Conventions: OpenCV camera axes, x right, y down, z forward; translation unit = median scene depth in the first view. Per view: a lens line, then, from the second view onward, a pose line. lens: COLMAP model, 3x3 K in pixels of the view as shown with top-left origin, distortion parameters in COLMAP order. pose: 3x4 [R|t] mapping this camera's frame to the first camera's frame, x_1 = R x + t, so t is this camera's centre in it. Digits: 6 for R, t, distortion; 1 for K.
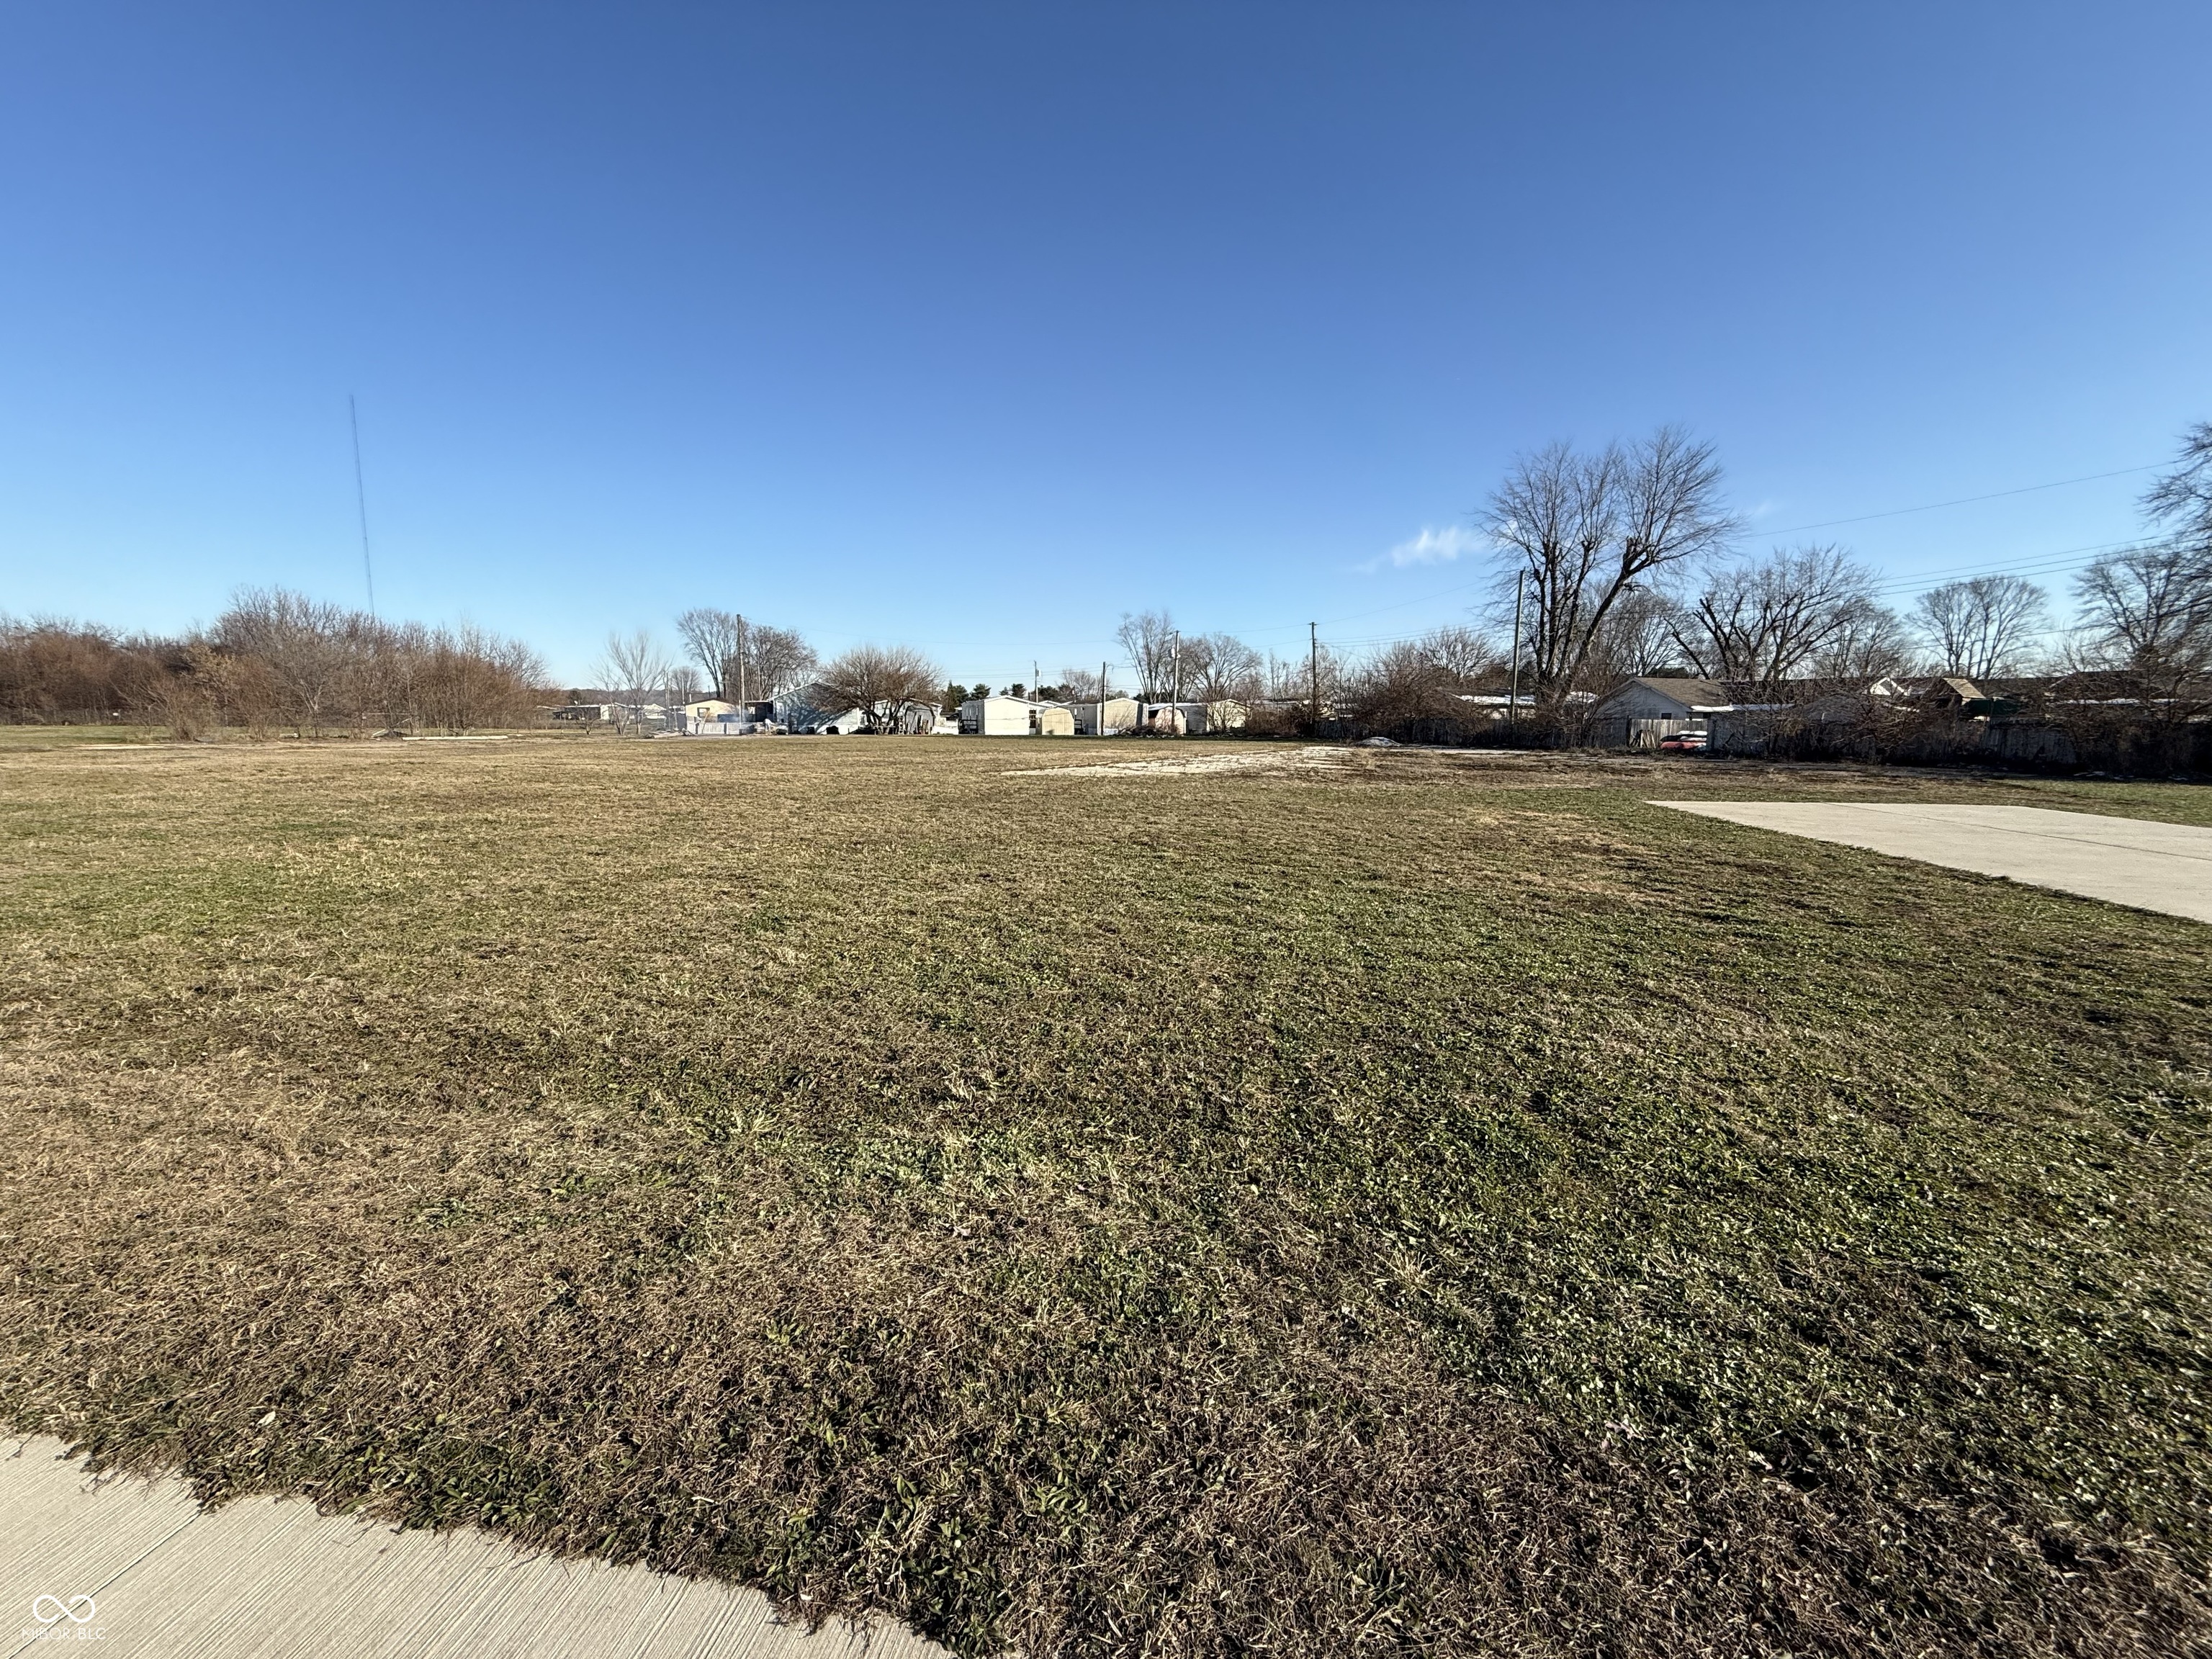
lens RADIAL K [[887.5, 0, 1108.6], [0, 887.5, 834.8], [0, 0, 1]] dist [-0.000409, 0.000660]
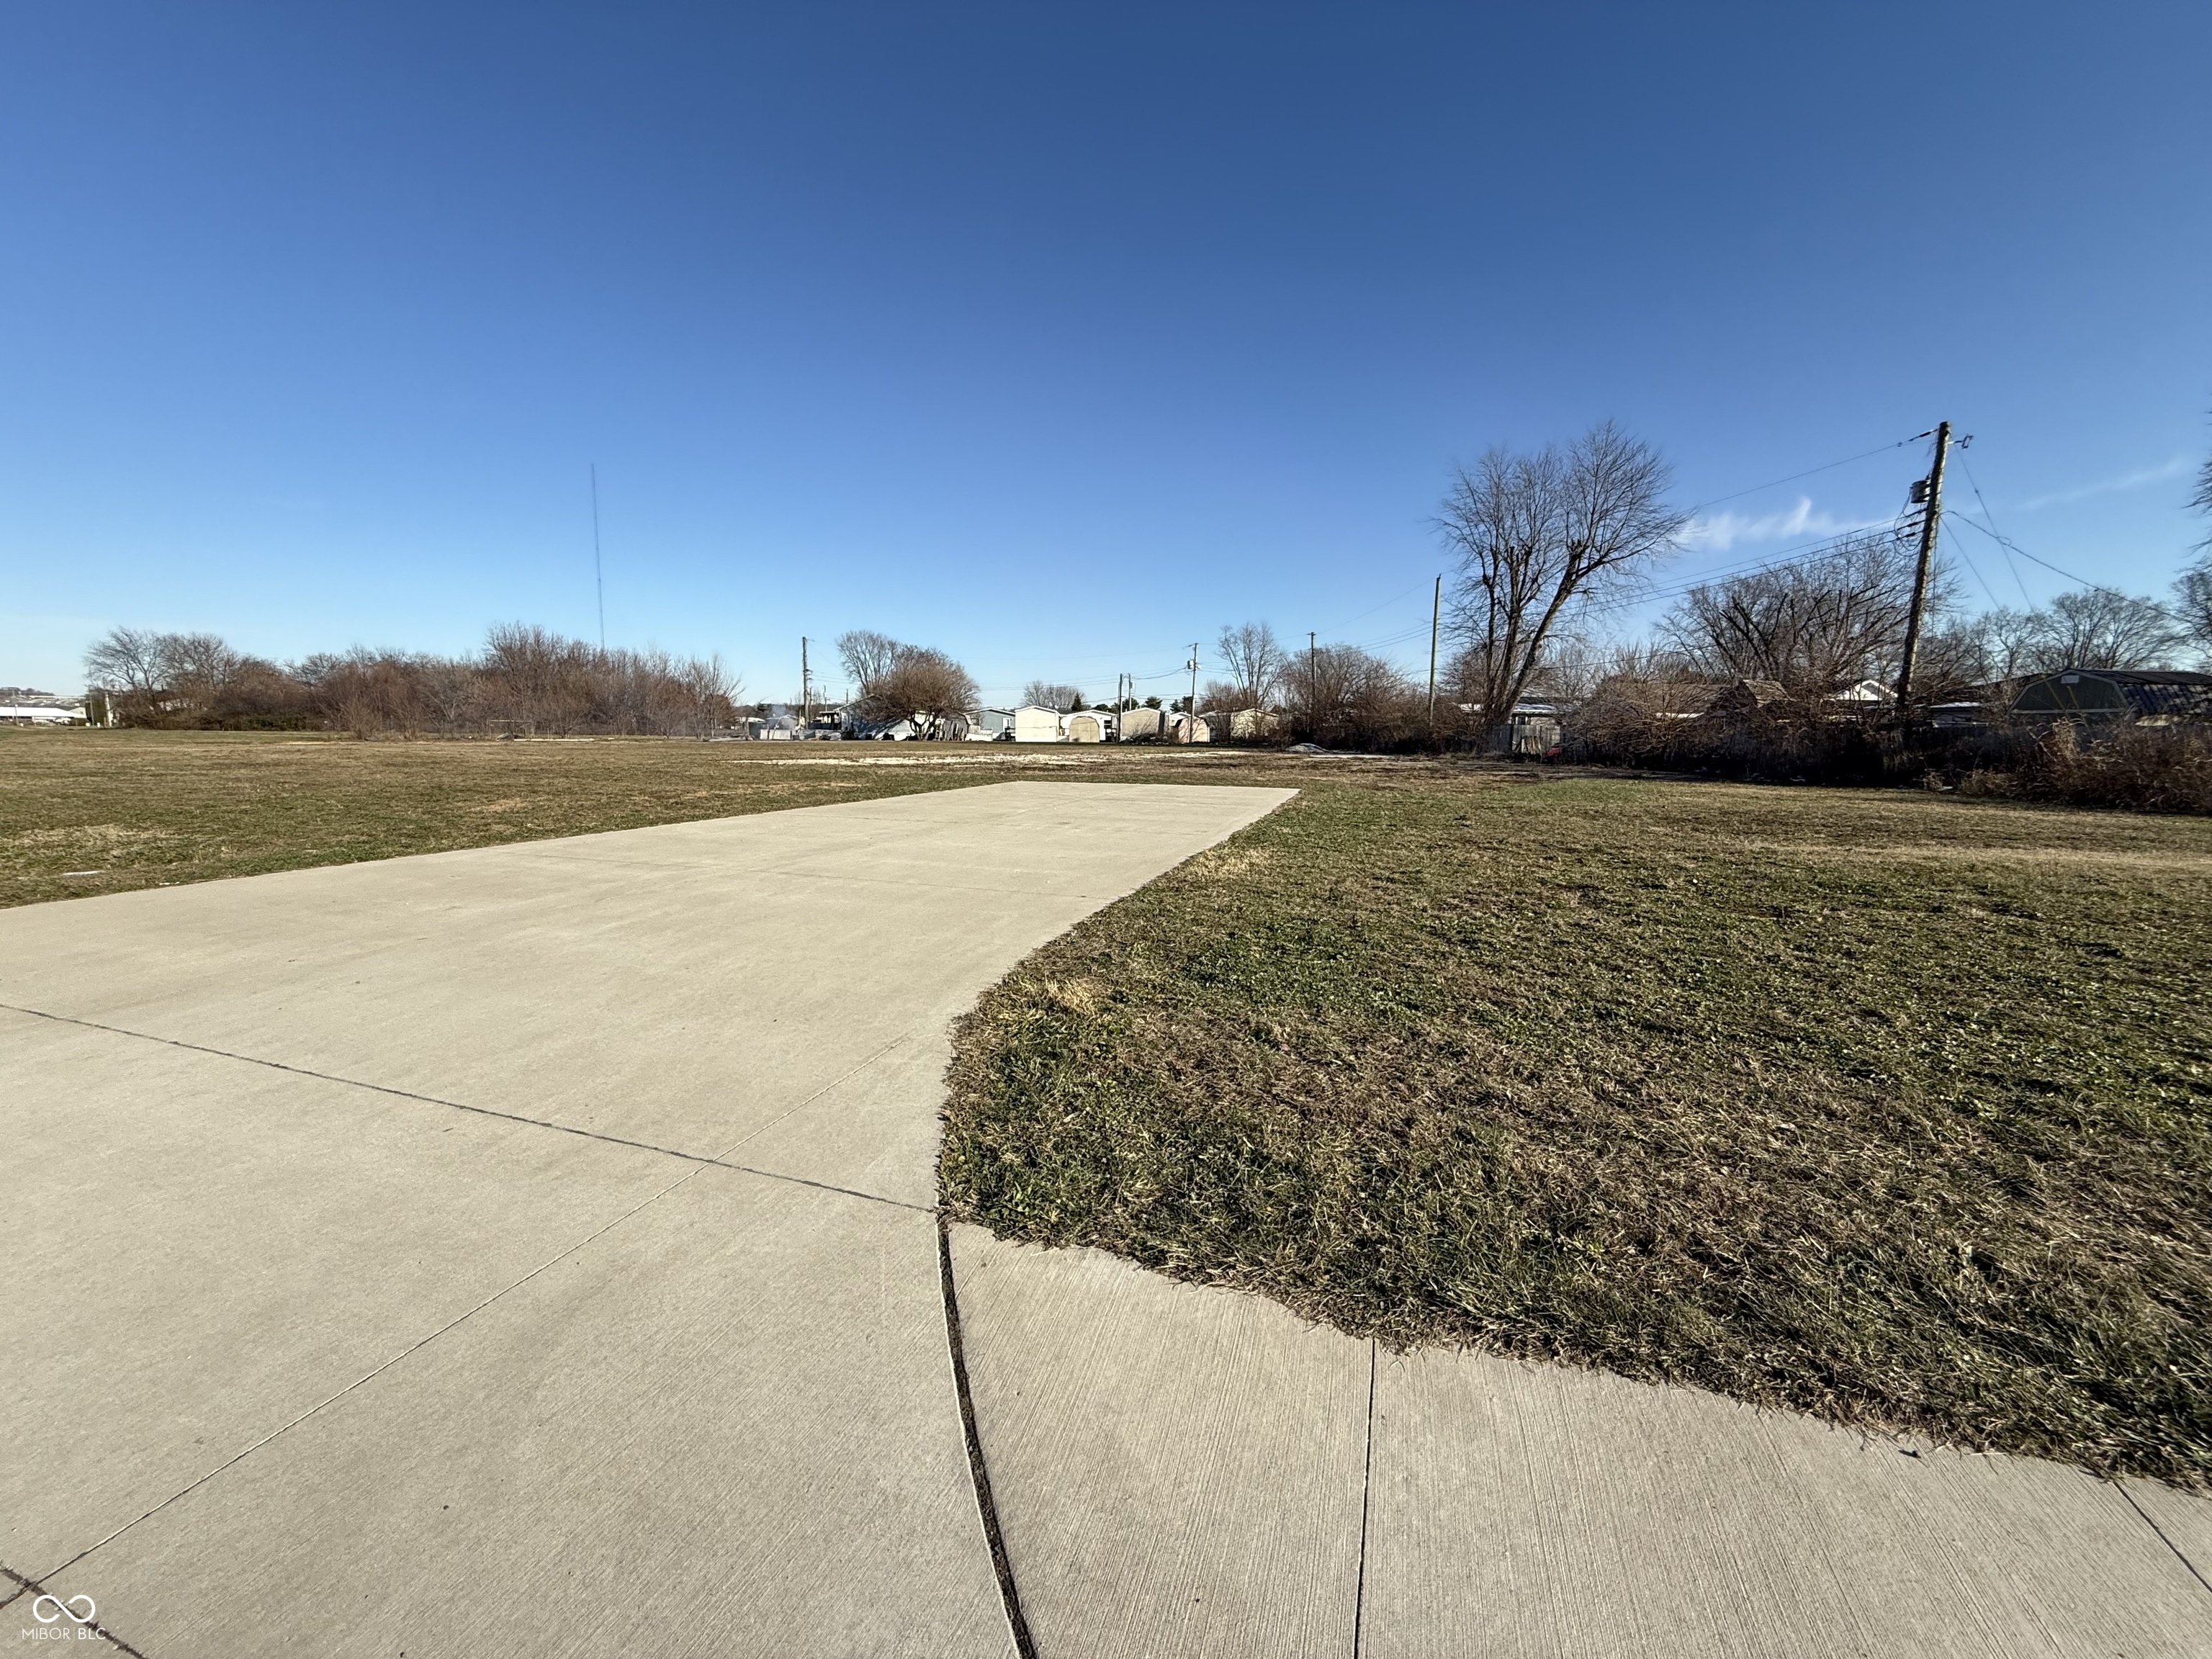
lens RADIAL K [[887.5, 0, 1108.6], [0, 887.5, 834.8], [0, 0, 1]] dist [-0.000409, 0.000660]
pose [[0.973482, 0.028092, -0.227031, 0.216878], [-0.031308, 0.999454, -0.010574, 0.010131], [0.226610, 0.017402, 0.973830, -0.038381]]
